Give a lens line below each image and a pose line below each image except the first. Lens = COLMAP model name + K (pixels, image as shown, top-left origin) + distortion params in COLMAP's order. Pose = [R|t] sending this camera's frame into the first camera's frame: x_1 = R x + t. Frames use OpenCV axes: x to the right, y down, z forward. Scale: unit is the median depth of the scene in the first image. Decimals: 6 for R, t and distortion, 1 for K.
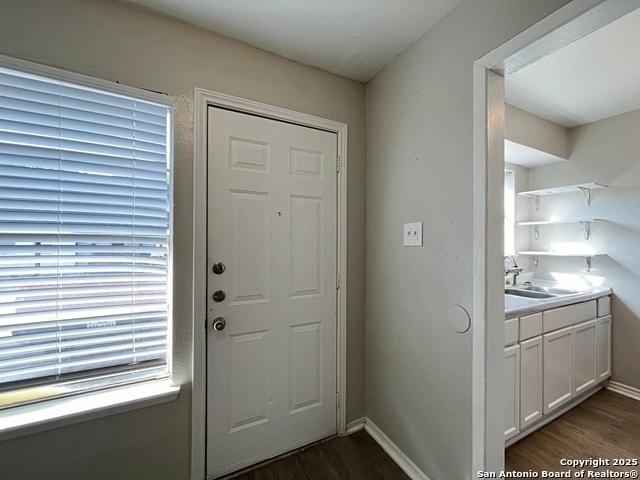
lens RADIAL K [[260.4, 0, 322.0], [0, 260.4, 241.7], [0, 0, 1]] dist [-0.002513, -0.000166]
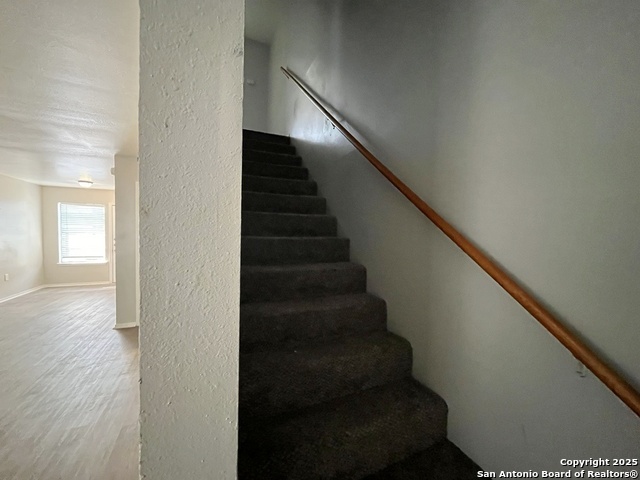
lens RADIAL K [[260.4, 0, 322.0], [0, 260.4, 241.7], [0, 0, 1]] dist [-0.002513, -0.000166]
pose [[0.999539, 0.004324, -0.030066, 3.853972], [-0.003607, 0.999709, 0.023846, 0.016307], [0.030161, -0.023727, 0.999263, -3.982807]]
